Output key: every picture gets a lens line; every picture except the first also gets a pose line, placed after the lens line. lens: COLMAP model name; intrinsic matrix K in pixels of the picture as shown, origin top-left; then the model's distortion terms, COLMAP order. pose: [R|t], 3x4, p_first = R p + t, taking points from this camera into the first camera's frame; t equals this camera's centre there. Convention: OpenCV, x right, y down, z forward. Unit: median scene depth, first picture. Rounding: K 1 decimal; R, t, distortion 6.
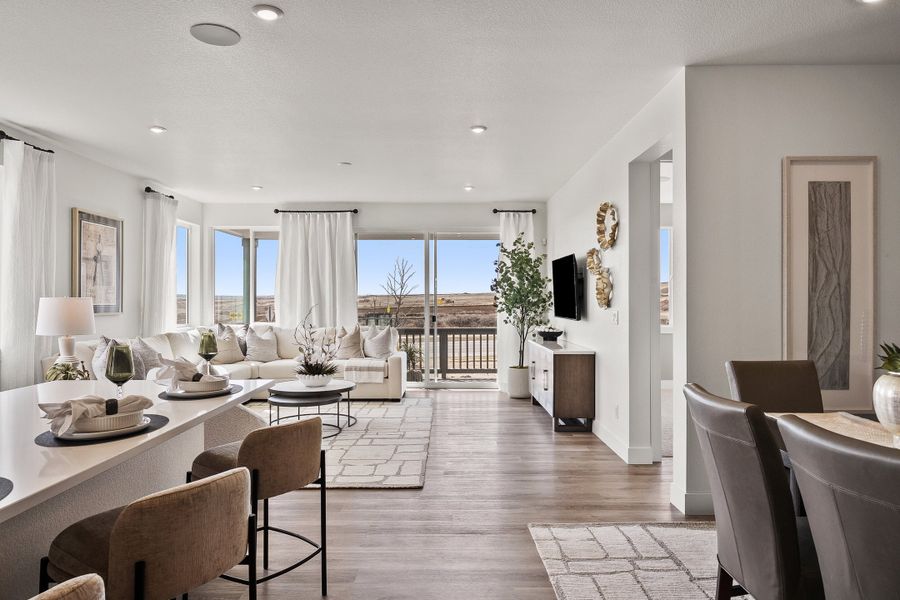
lens RADIAL K [[567.7, 0, 450.0], [0, 567.7, 300.0], [0, 0, 1]] dist [0.000578, 0.000316]
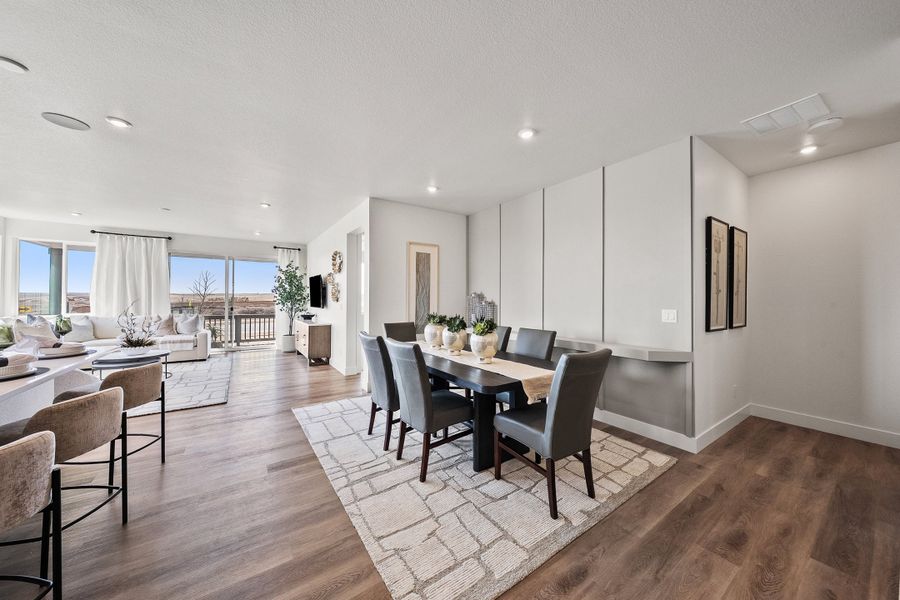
lens RADIAL K [[309.1, 0, 447.4], [0, 309.1, 296.1], [0, 0, 1]] dist [-0.000642, -0.000059]
pose [[0.831352, 0.010342, 0.555650, -0.007826], [-0.006420, 0.999939, -0.009006, 0.000068], [-0.555709, 0.003920, 0.831367, -0.102186]]
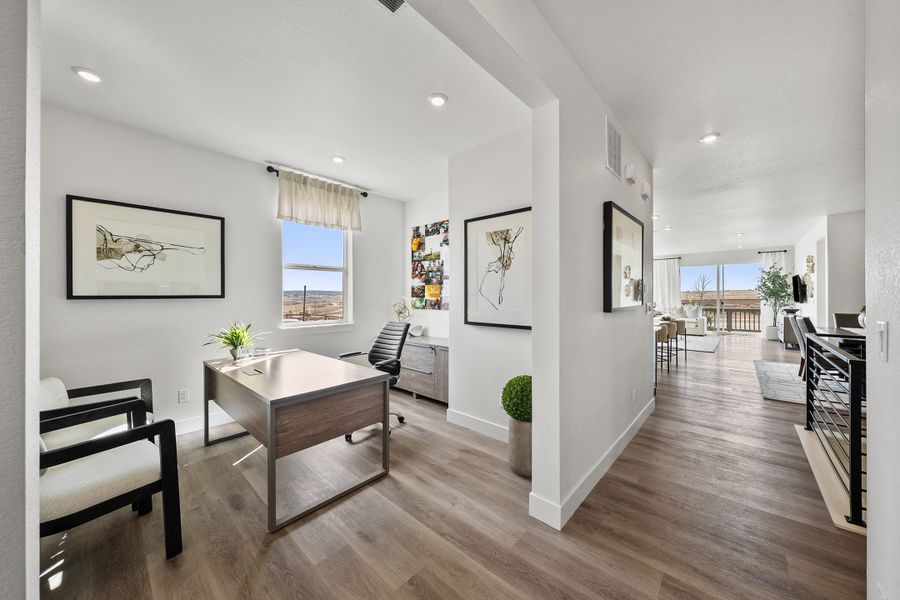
lens RADIAL K [[322.2, 0, 456.4], [0, 322.2, 294.9], [0, 0, 1]] dist [-0.000133, 0.000007]
pose [[0.744644, -0.002187, -0.667458, 0.043627], [0.001675, 0.999998, -0.001408, 0.000901], [0.667460, -0.000070, 0.744646, -0.712053]]
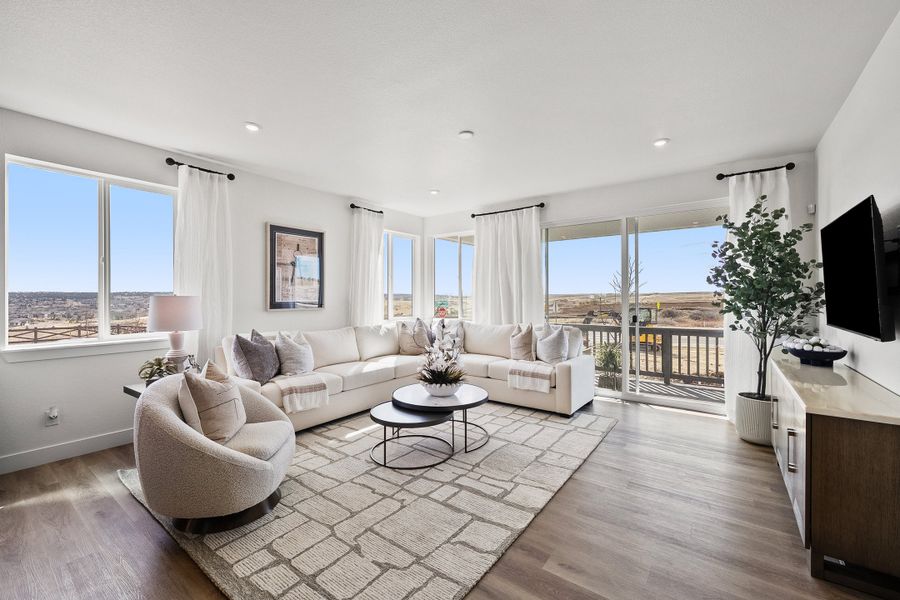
lens RADIAL K [[373.7, 0, 449.6], [0, 373.7, 298.4], [0, 0, 1]] dist [-0.002098, -0.000279]
pose [[0.799287, -0.000582, -0.600949, 0.098081], [0.002438, 0.999994, 0.002274, 0.000250], [0.600945, -0.003283, 0.799284, 0.433512]]
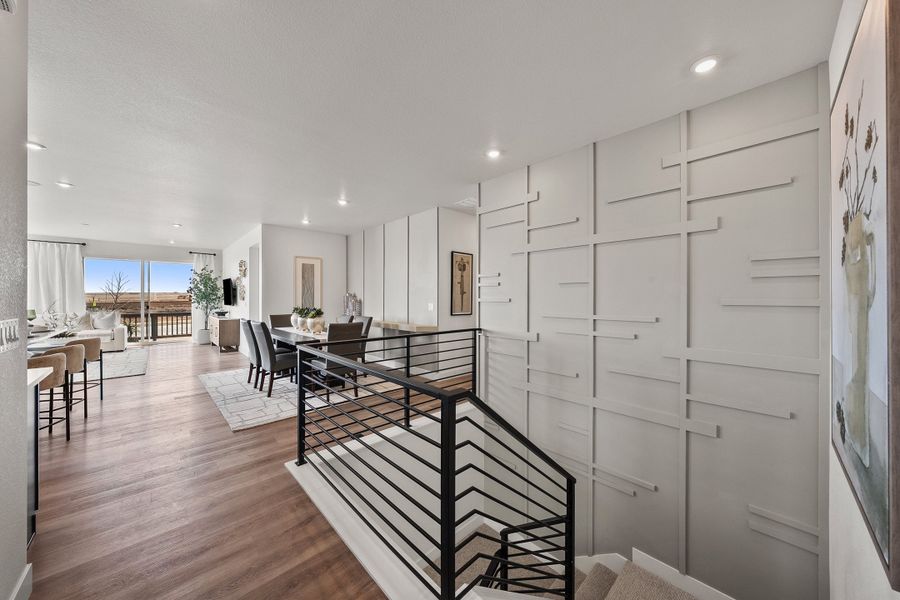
lens RADIAL K [[309.9, 0, 445.8], [0, 309.9, 299.4], [0, 0, 1]] dist [-0.000969, -0.000079]
pose [[0.732947, 0.000088, 0.680286, -0.003384], [-0.003342, 0.999988, 0.003471, 0.000590], [-0.680277, -0.004817, 0.732939, -0.445417]]
